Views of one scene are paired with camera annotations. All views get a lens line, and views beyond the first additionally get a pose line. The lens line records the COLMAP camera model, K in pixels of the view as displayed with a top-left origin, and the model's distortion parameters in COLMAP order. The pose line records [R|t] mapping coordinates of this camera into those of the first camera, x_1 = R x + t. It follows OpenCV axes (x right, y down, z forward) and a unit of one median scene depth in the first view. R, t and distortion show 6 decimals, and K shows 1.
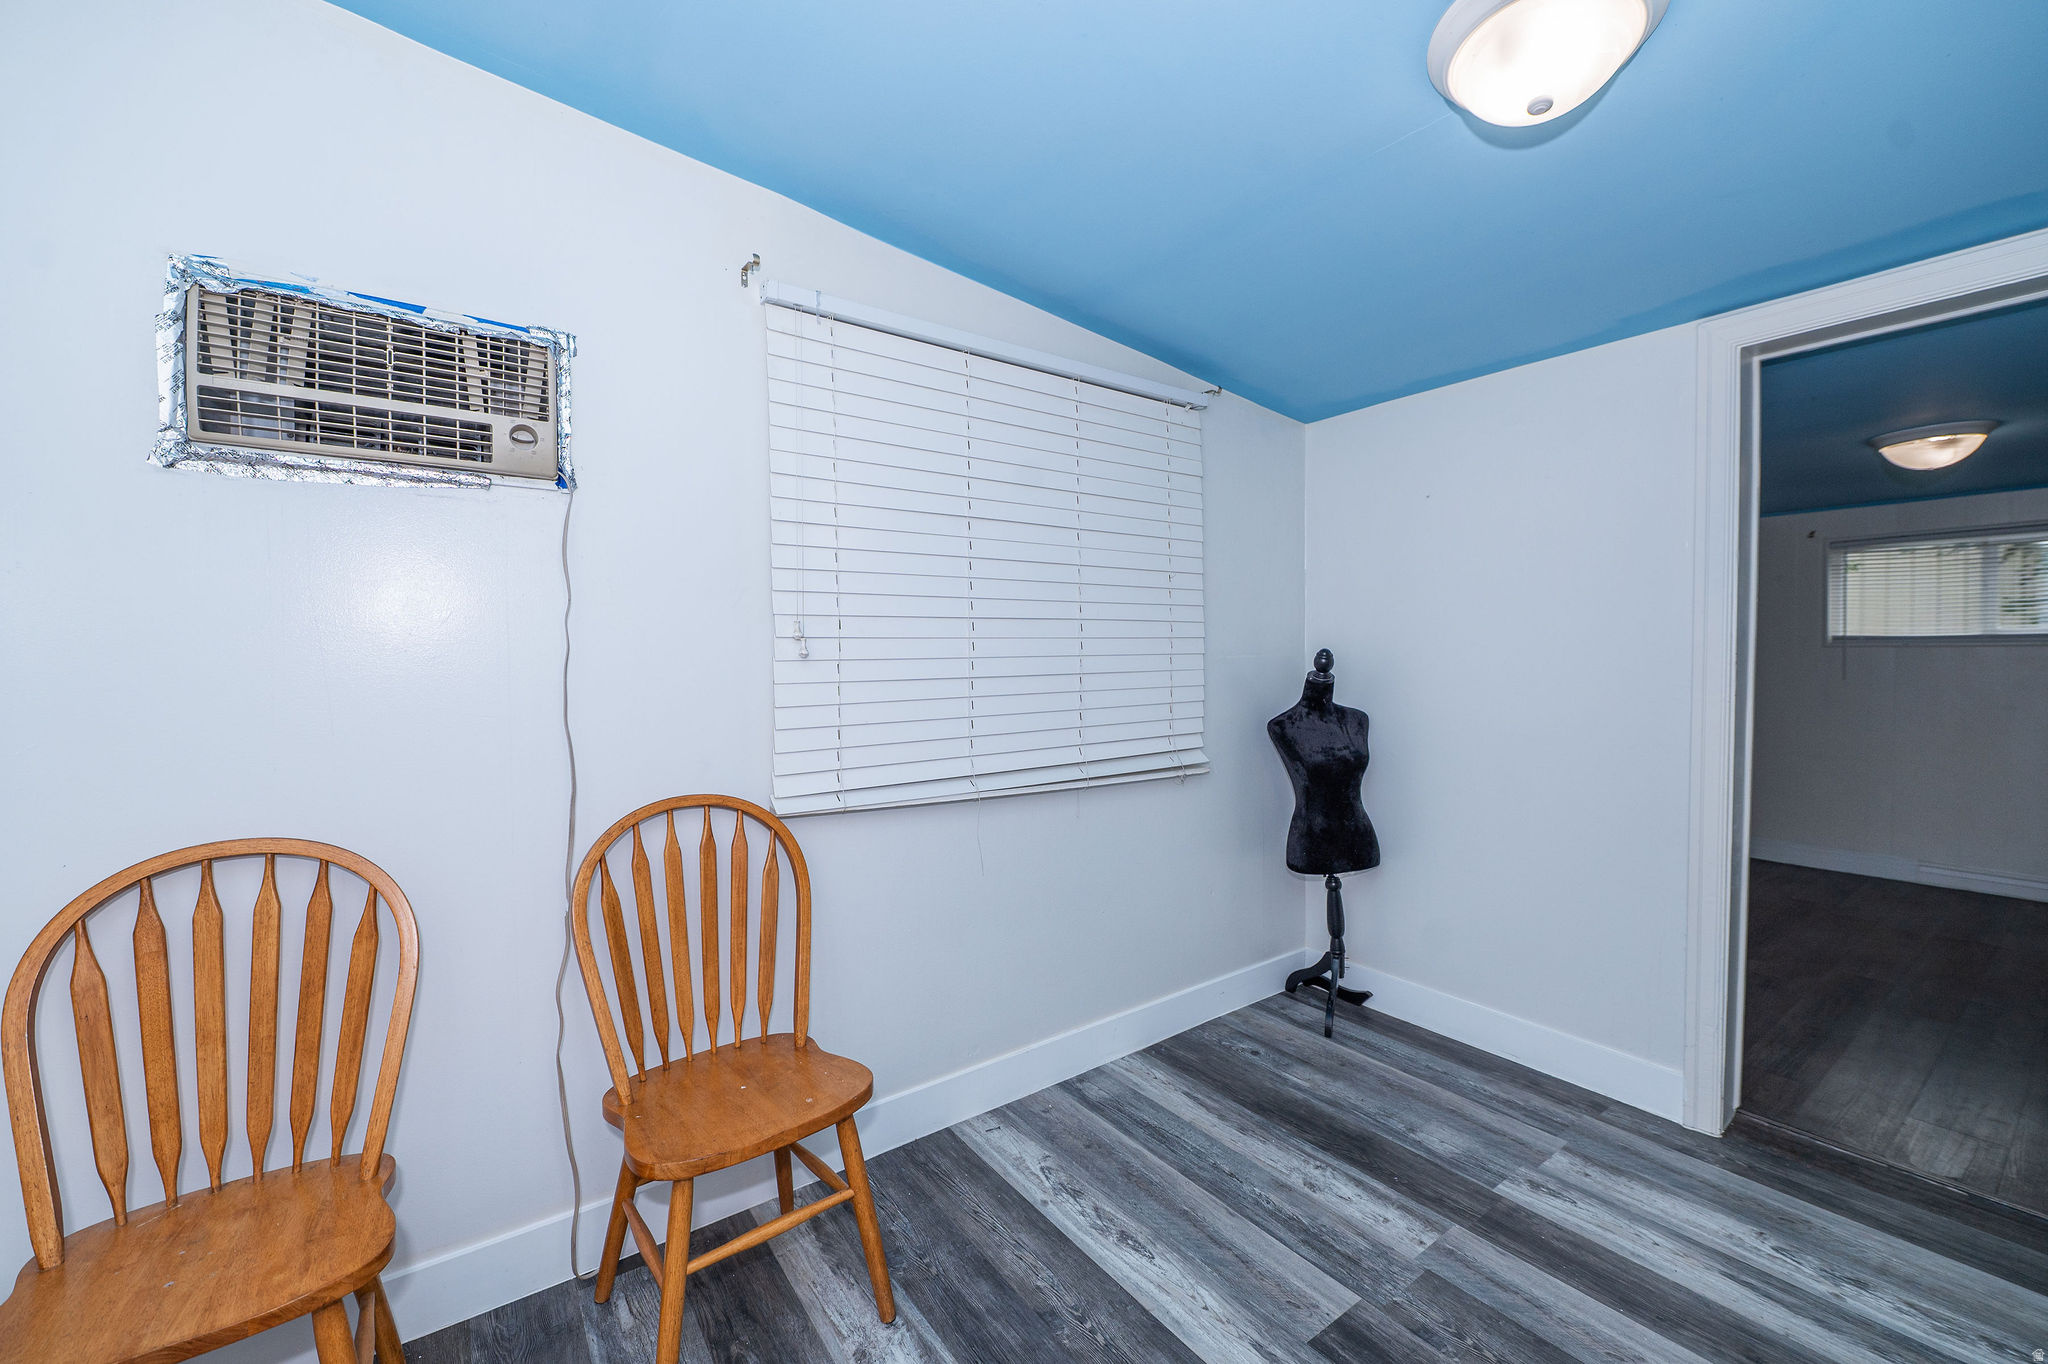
lens RADIAL K [[823.9, 0, 1024.0], [0, 823.9, 682.0], [0, 0, 1]] dist [-0.001475, -0.000284]
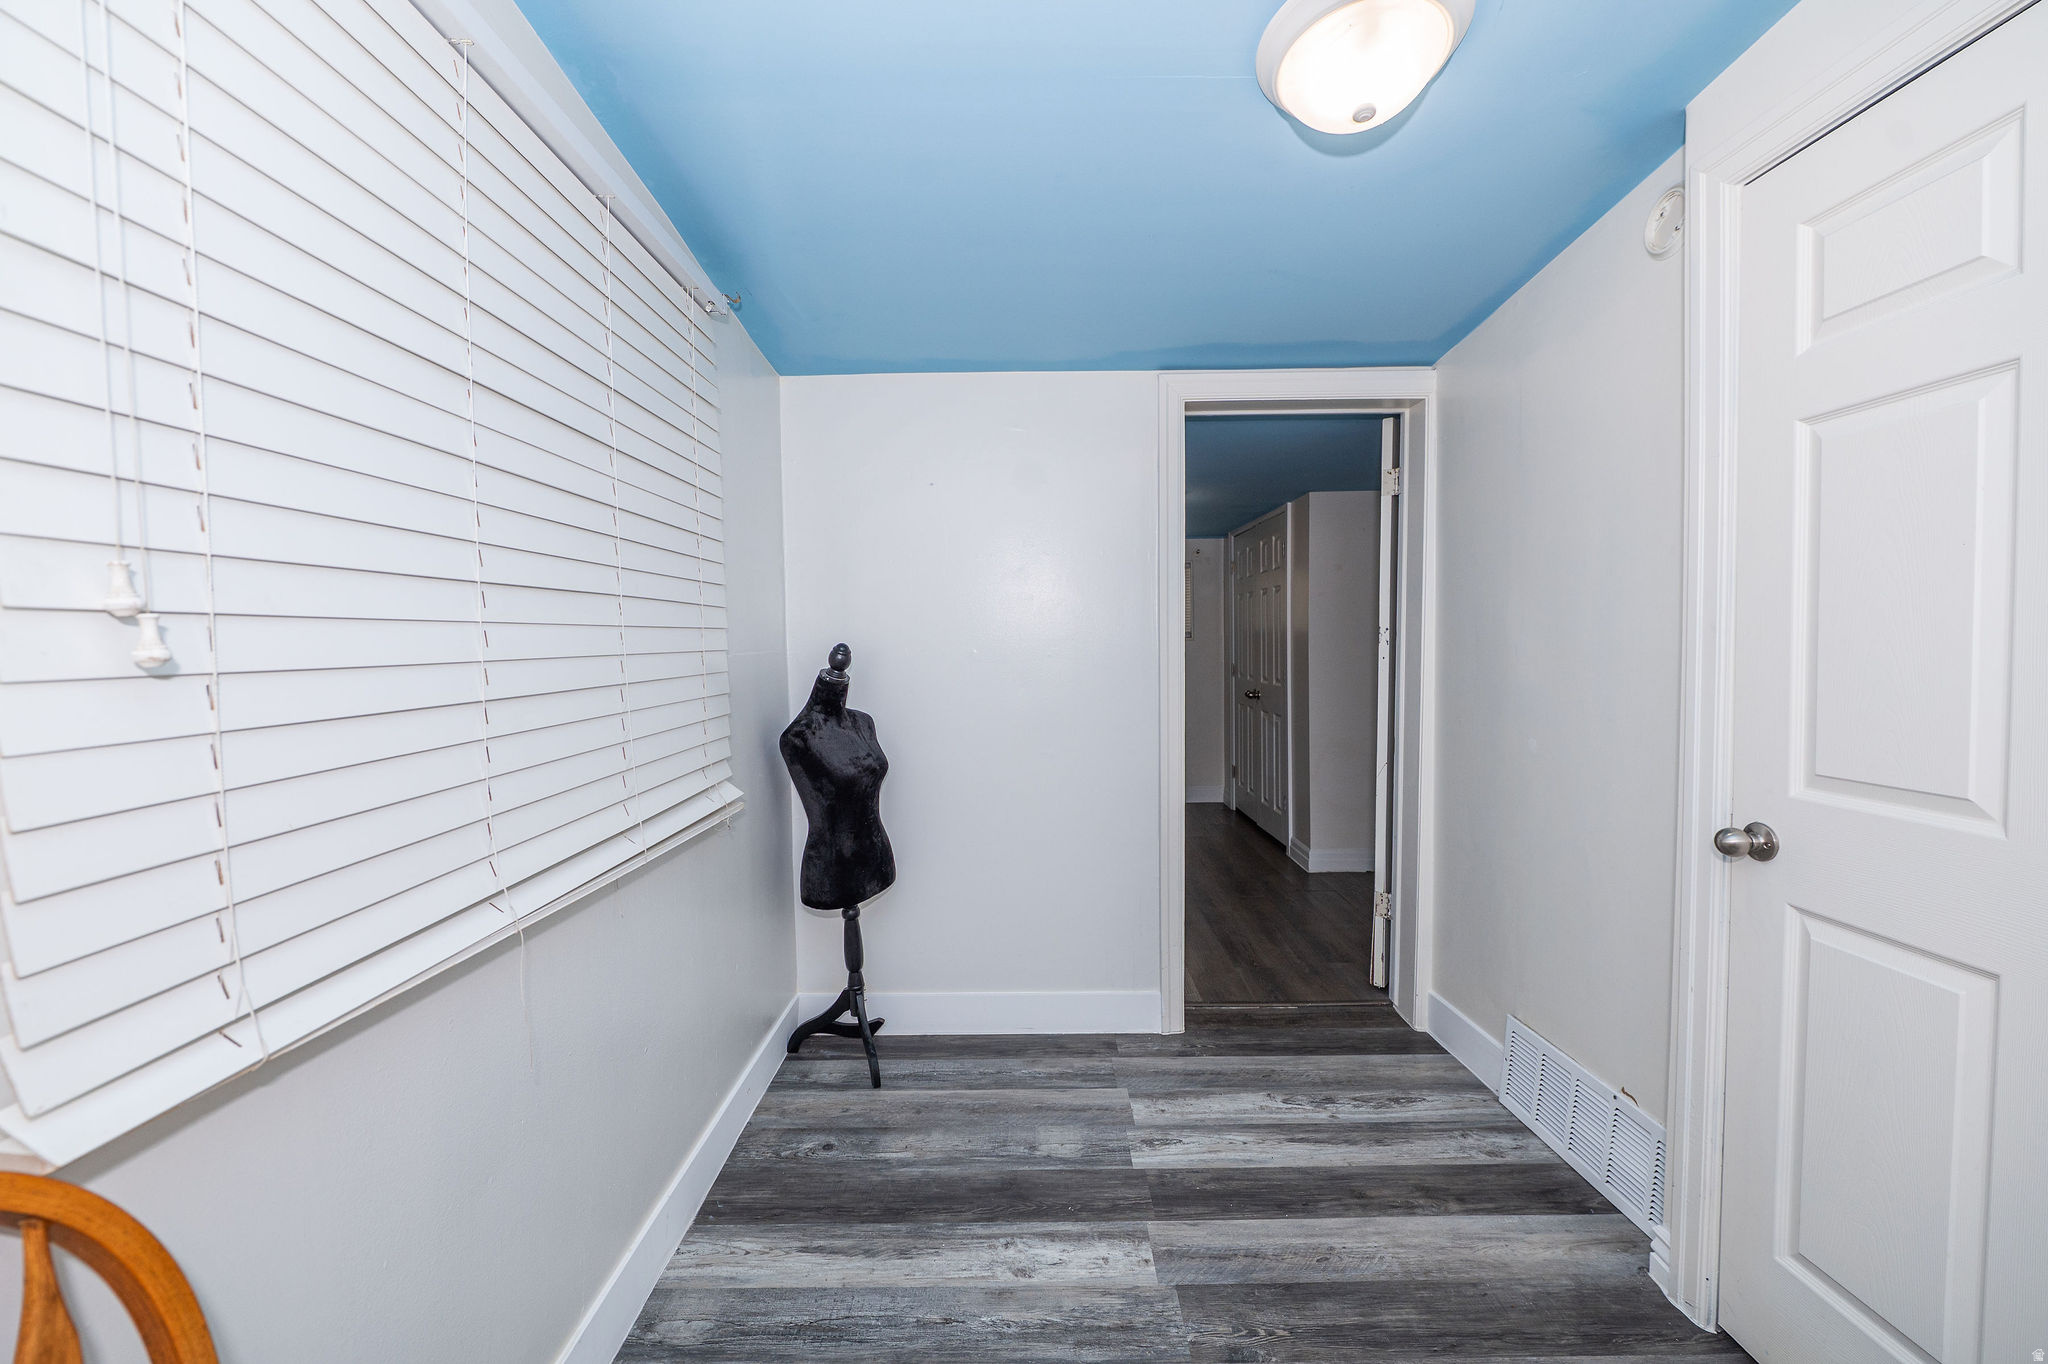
lens RADIAL K [[823.9, 0, 1024.0], [0, 823.9, 682.0], [0, 0, 1]] dist [-0.001475, -0.000284]
pose [[0.585975, -0.039605, 0.809361, -0.282734], [0.033585, 0.999134, 0.024576, -0.018803], [-0.809633, 0.012781, 0.586797, 0.435286]]
